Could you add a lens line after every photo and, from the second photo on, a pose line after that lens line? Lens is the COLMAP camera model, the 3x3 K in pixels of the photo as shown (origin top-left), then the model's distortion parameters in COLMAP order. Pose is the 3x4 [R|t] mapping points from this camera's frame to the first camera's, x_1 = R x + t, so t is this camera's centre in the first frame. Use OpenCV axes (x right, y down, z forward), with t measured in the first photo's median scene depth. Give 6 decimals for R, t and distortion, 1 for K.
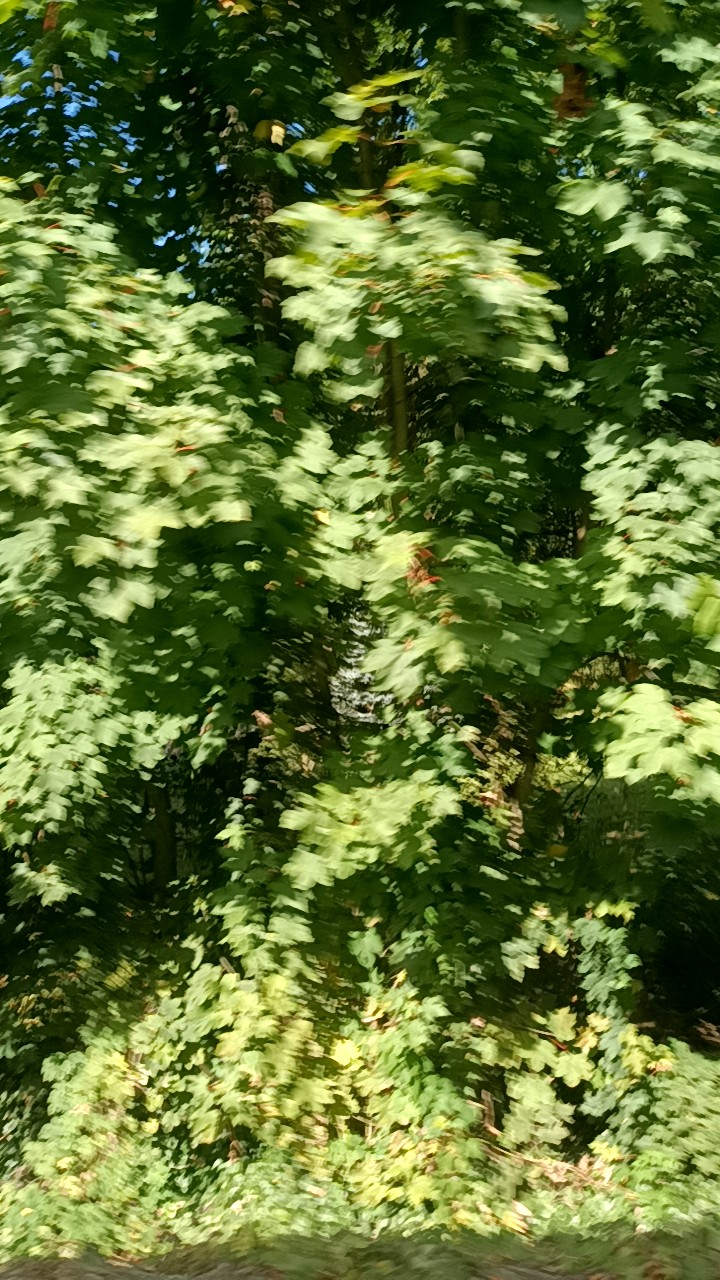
lens RADIAL K [[995.7, 0, 356.4], [0, 995.7, 640.7], [0, 0, 1]] dist [0.072541, -0.067057]
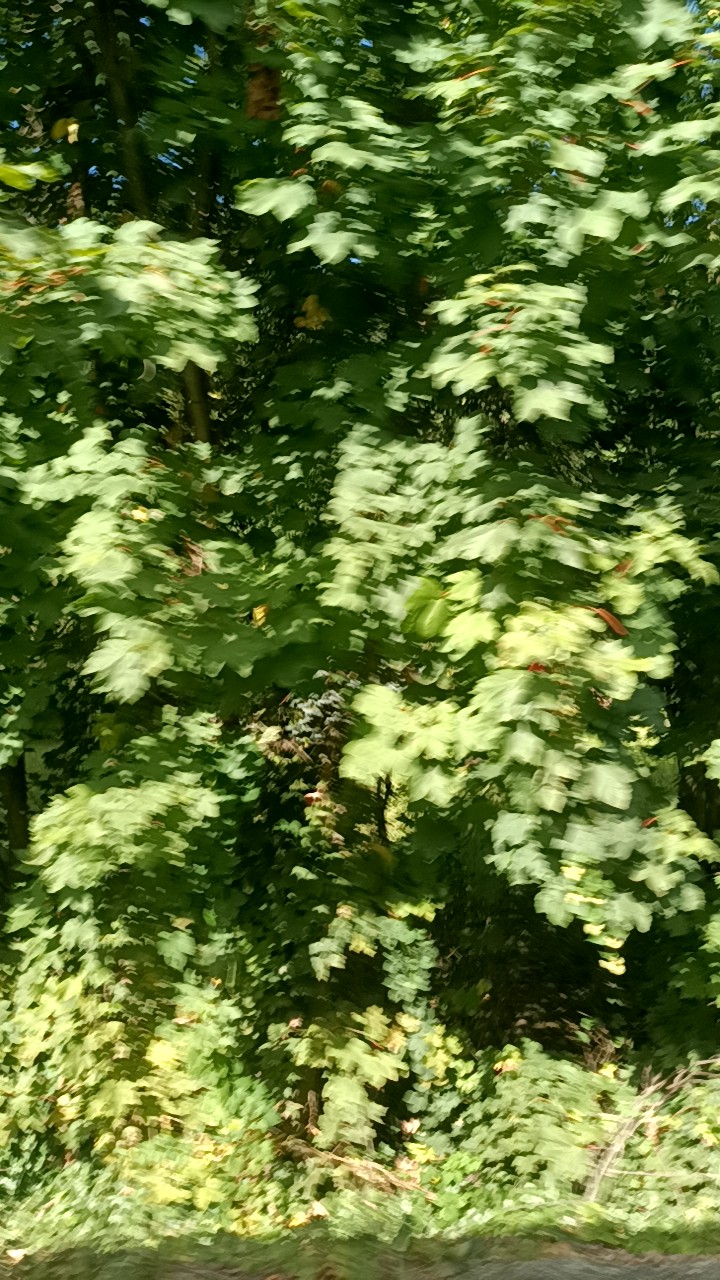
lens RADIAL K [[995.7, 0, 364.2], [0, 995.7, 640.4], [0, 0, 1]] dist [0.072541, -0.067057]
pose [[0.999936, 0.004877, 0.010253, 0.186358], [-0.004890, 0.999987, 0.001245, -0.001953], [-0.010247, -0.001295, 0.999947, 0.002241]]
